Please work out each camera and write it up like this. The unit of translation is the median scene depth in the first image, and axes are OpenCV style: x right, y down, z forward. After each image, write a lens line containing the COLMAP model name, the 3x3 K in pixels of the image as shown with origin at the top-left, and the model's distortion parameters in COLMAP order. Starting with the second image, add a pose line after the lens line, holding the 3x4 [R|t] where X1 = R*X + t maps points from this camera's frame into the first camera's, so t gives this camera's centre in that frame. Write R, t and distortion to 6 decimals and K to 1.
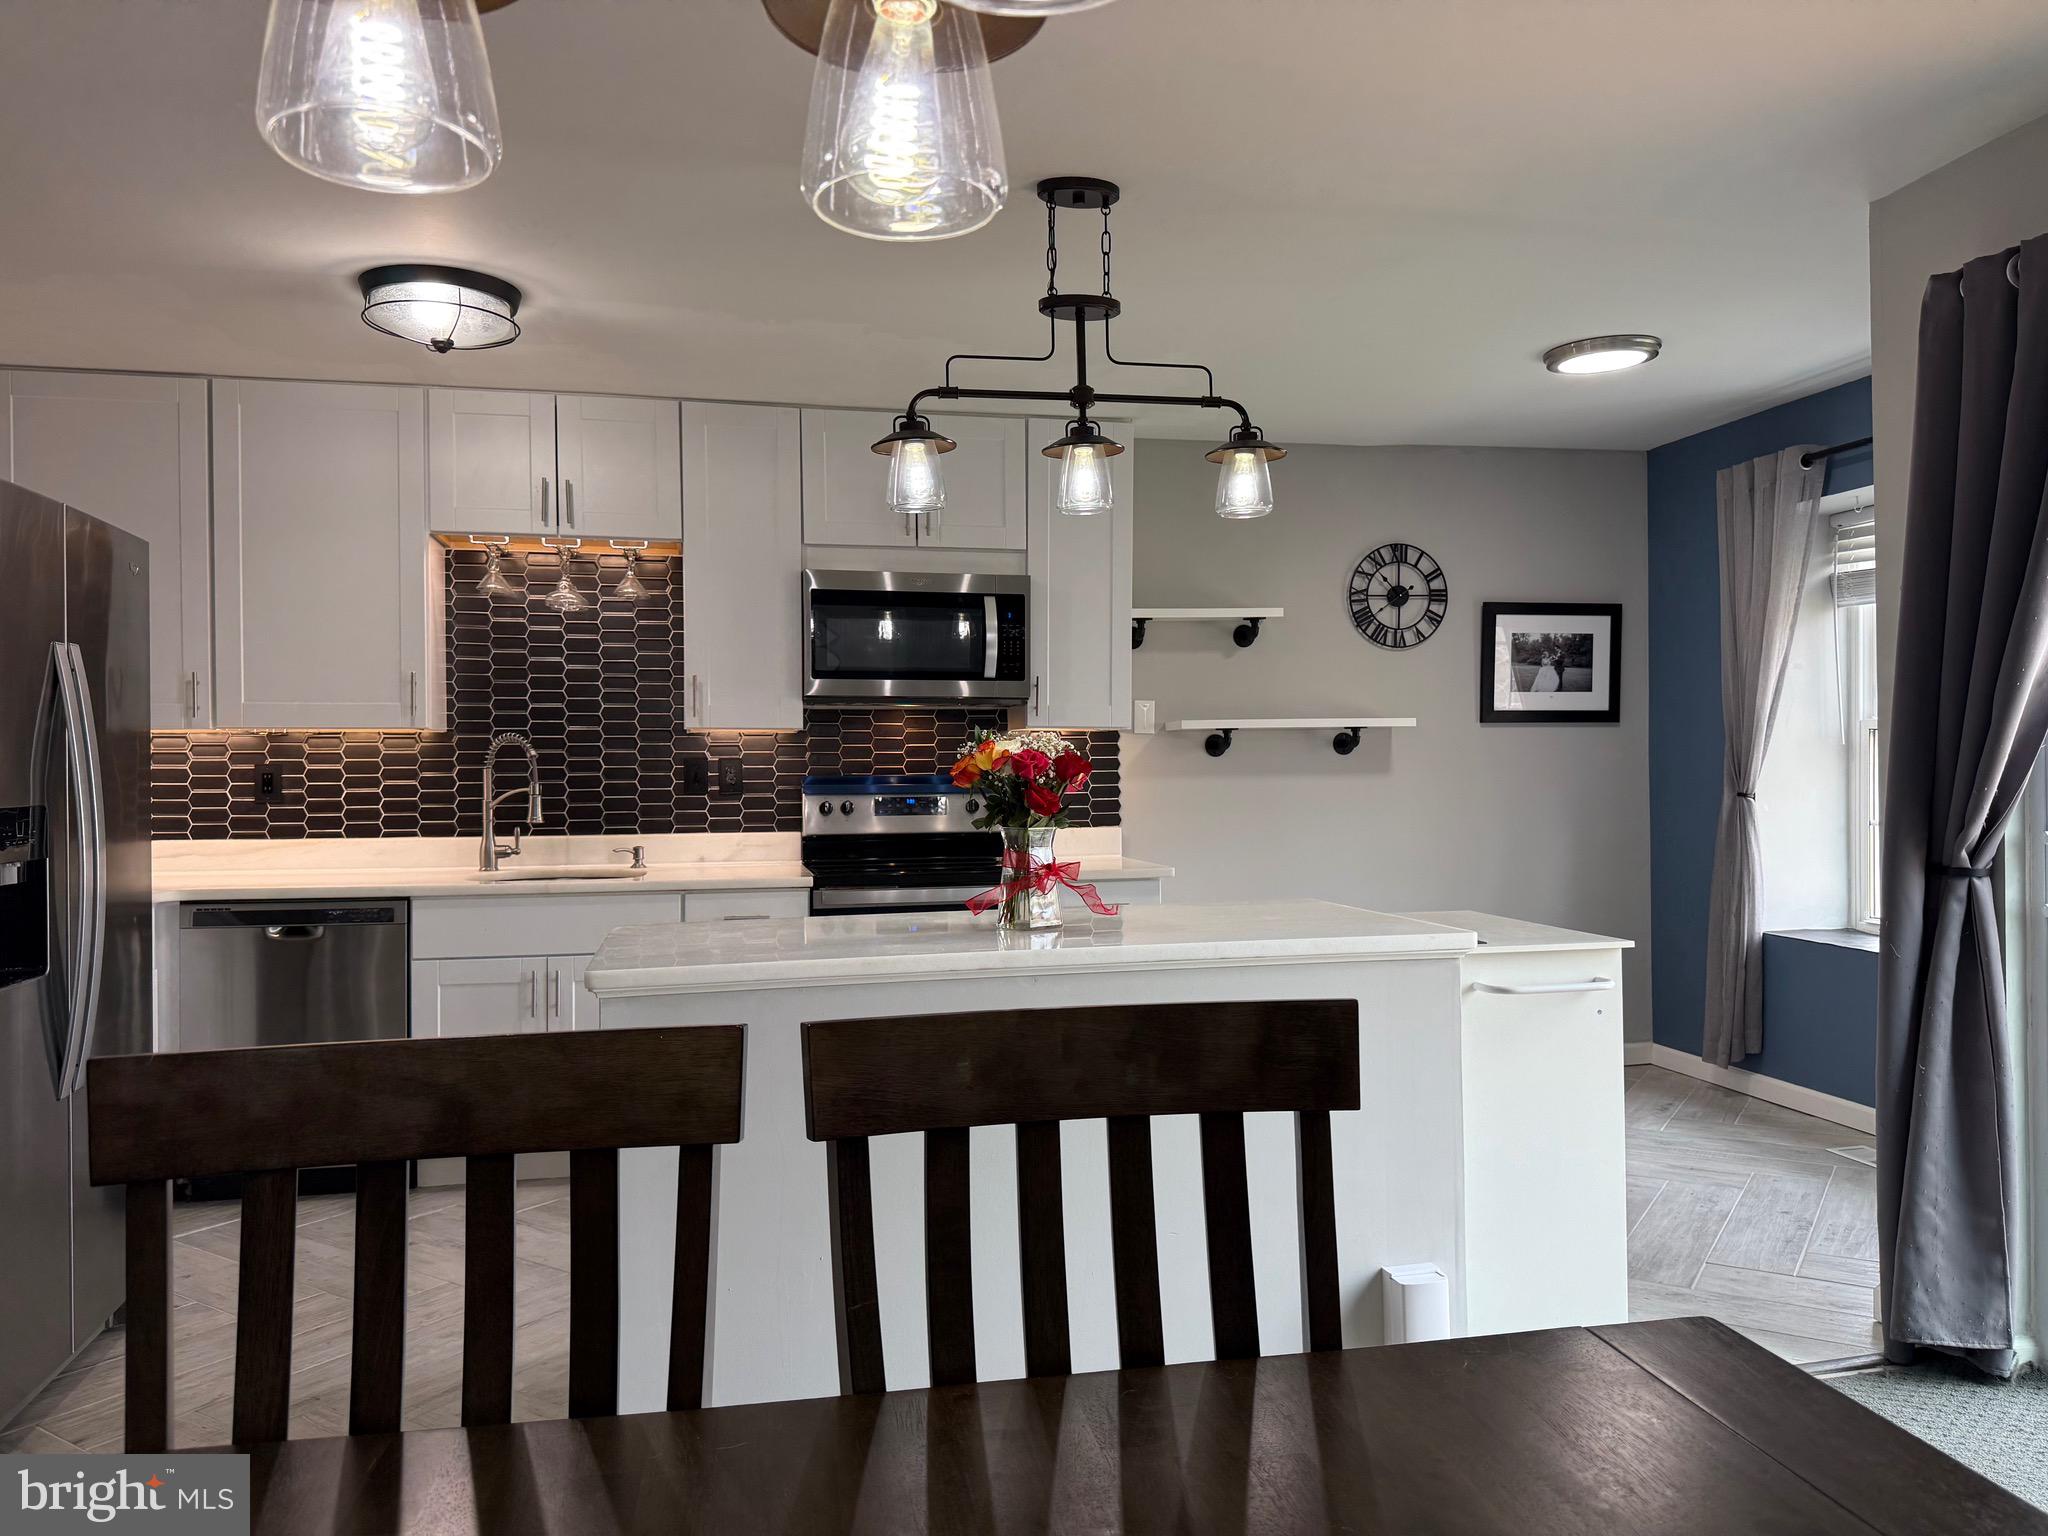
lens RADIAL K [[1441.2, 0, 1029.4], [0, 1441.2, 773.9], [0, 0, 1]] dist [0.074657, -0.101551]
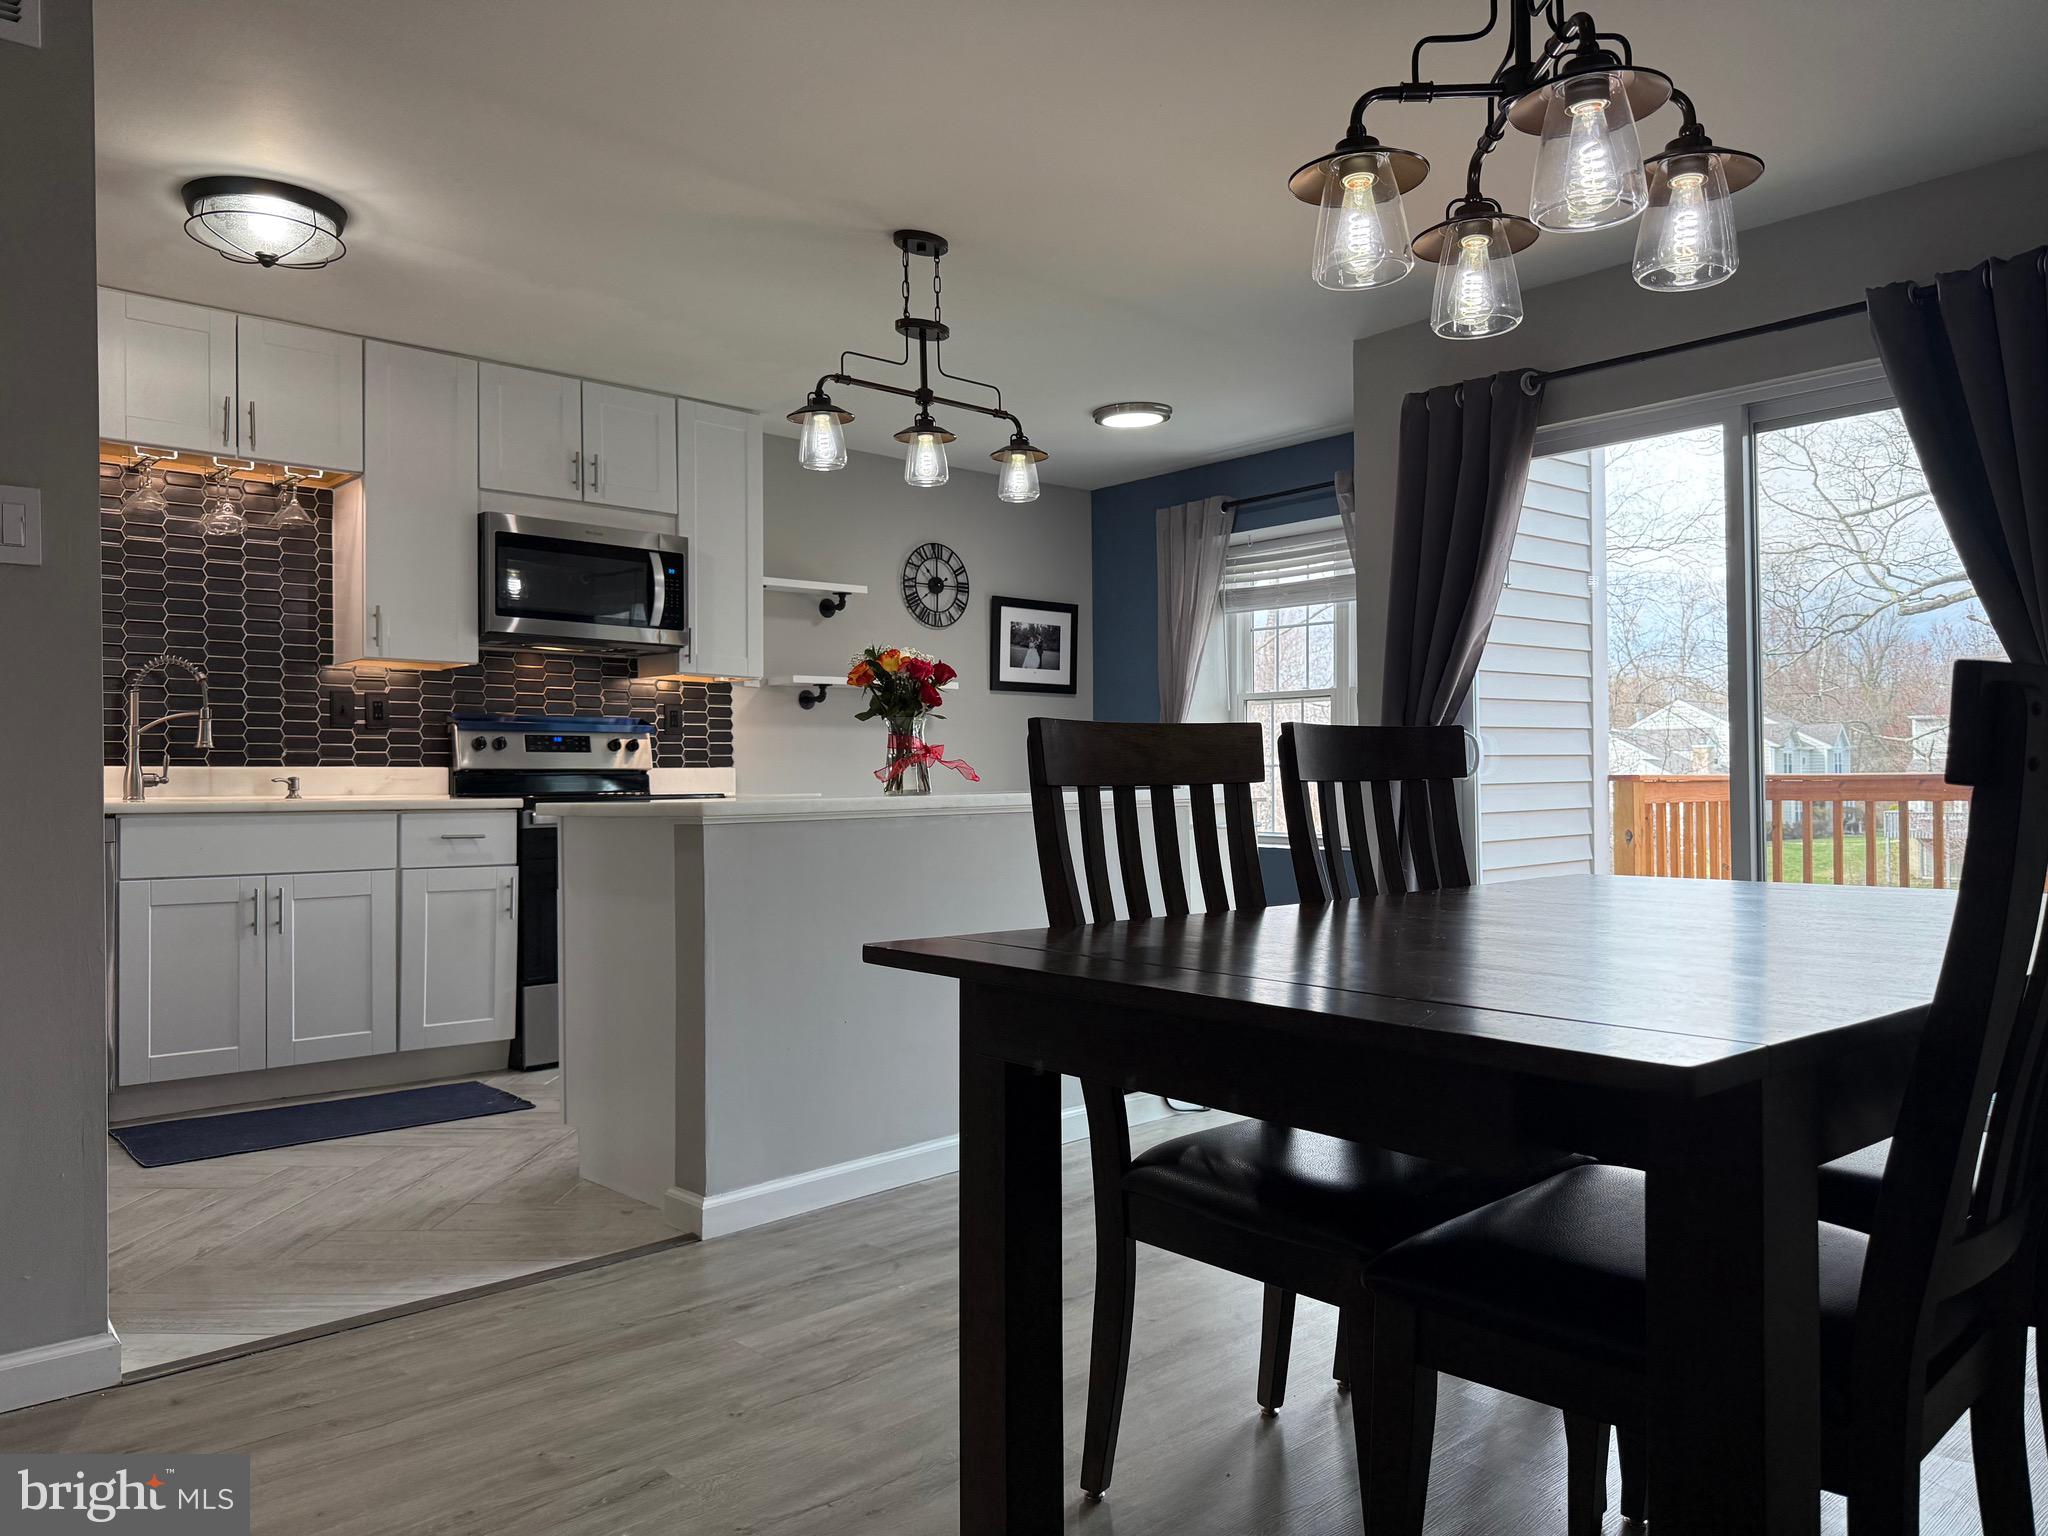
lens RADIAL K [[1441.2, 0, 1025.4], [0, 1441.2, 772.8], [0, 0, 1]] dist [0.074657, -0.101551]
pose [[0.863810, 0.004349, 0.503799, -0.336257], [0.003885, 0.999876, -0.015293, 0.063675], [-0.503803, 0.015168, 0.863685, -0.114188]]
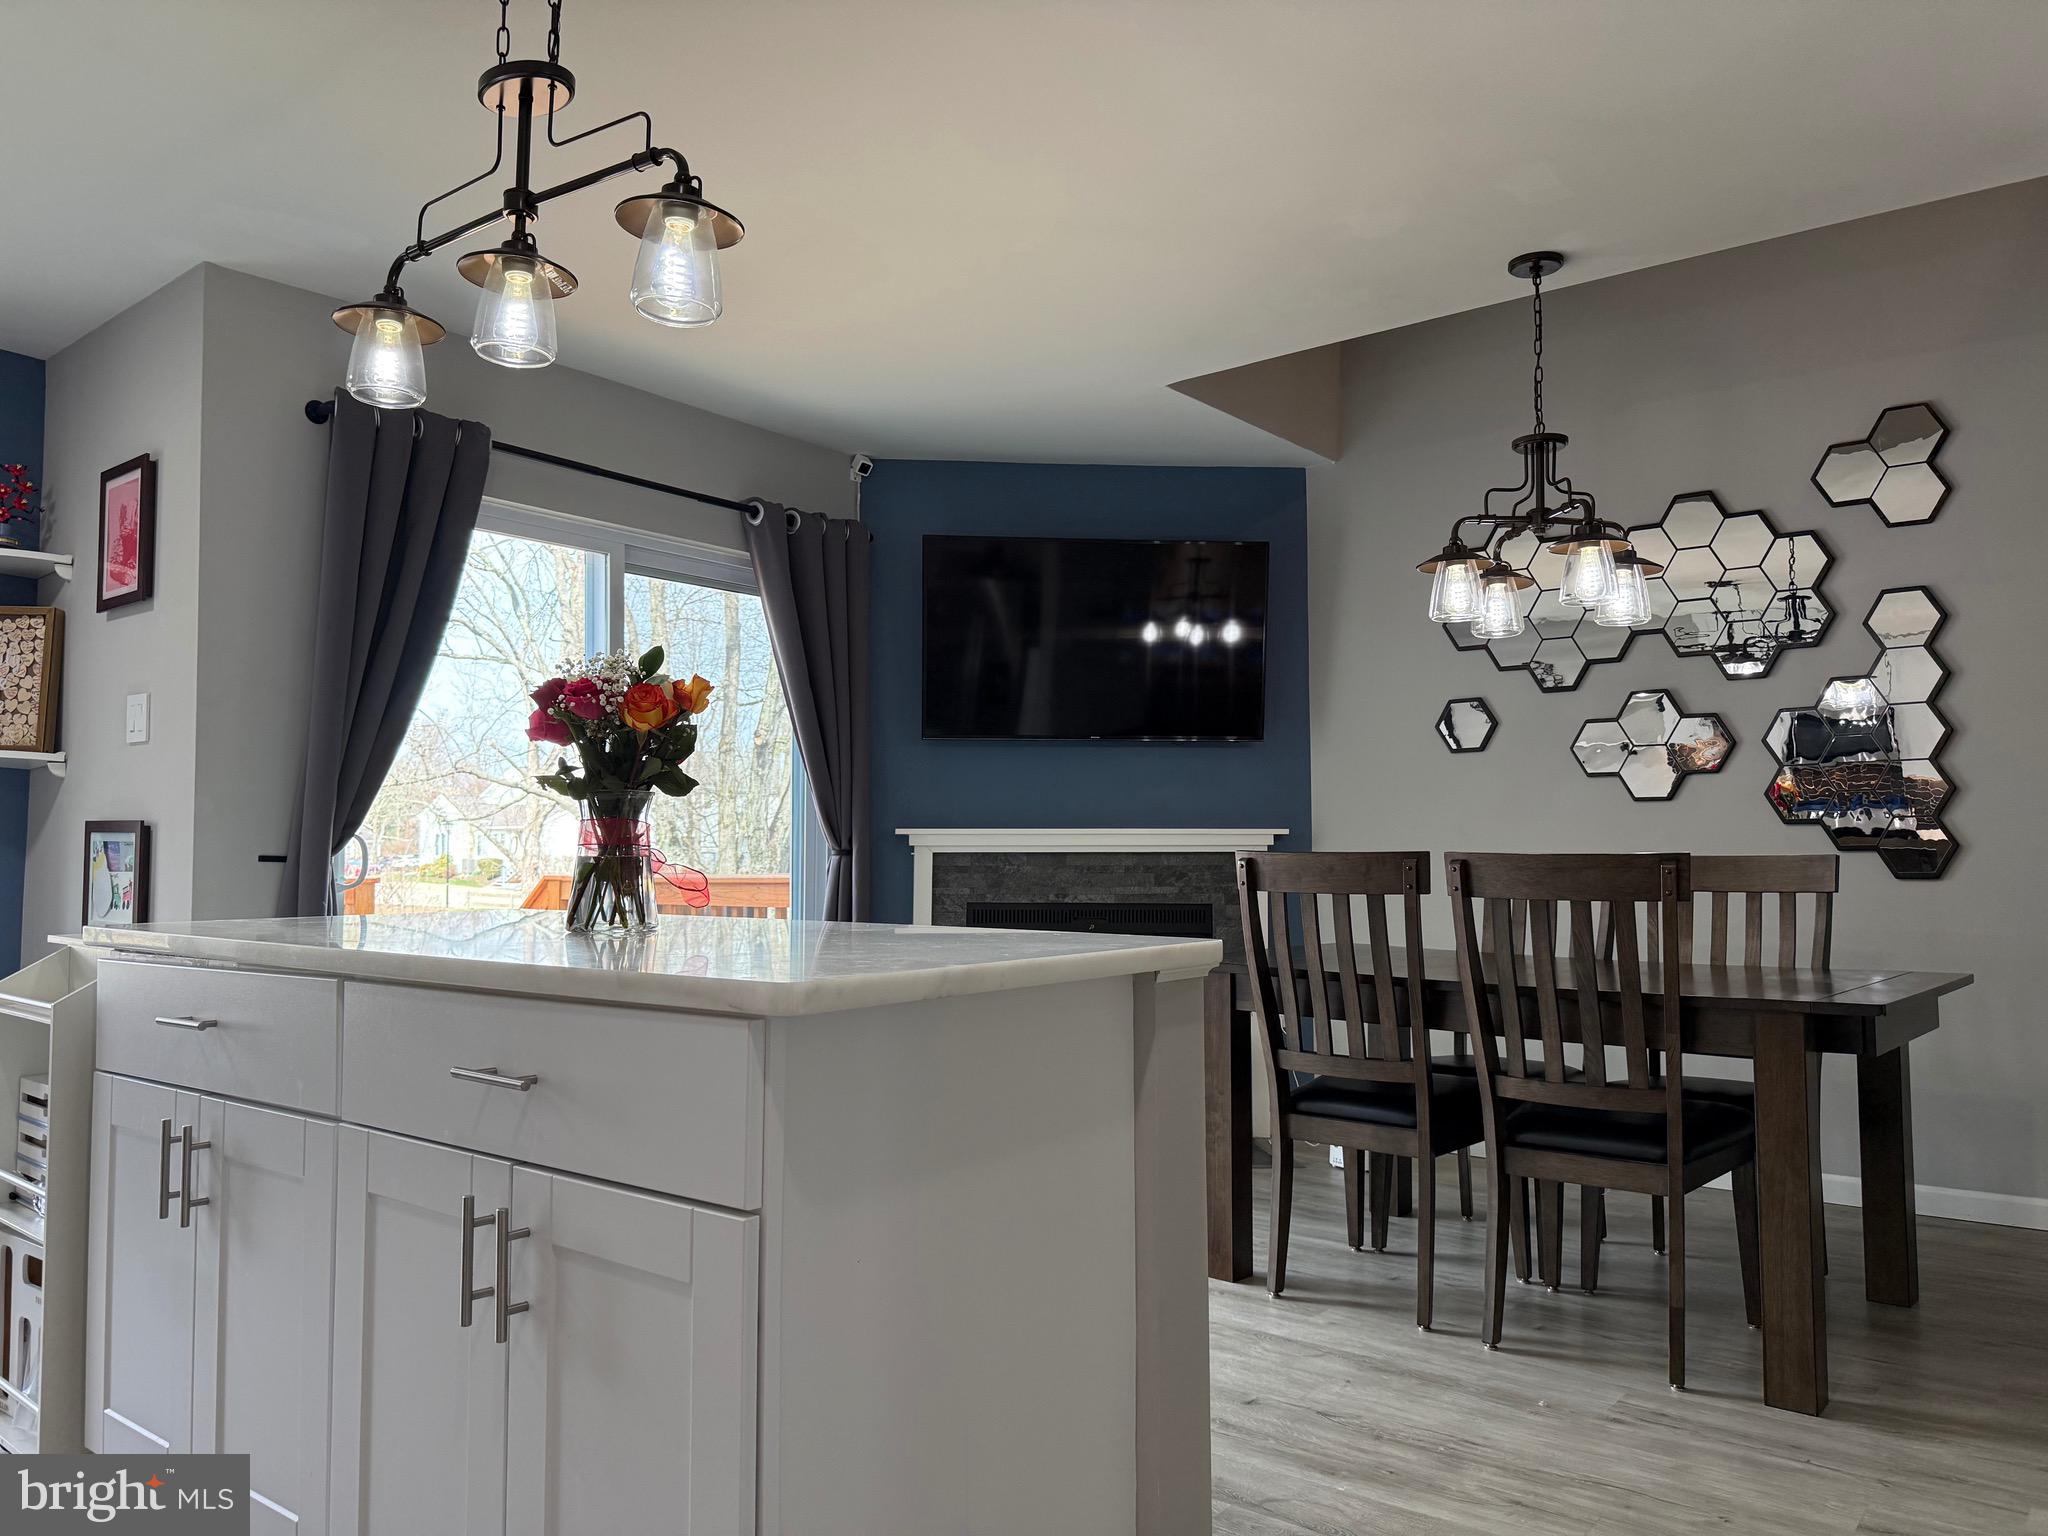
lens RADIAL K [[1441.2, 0, 1030.5], [0, 1441.2, 773.5], [0, 0, 1]] dist [0.074657, -0.101551]
pose [[-0.630506, 0.050432, 0.774544, -0.419617], [0.009572, 0.998316, -0.057211, 0.040088], [-0.776125, -0.028658, -0.629927, 0.776312]]
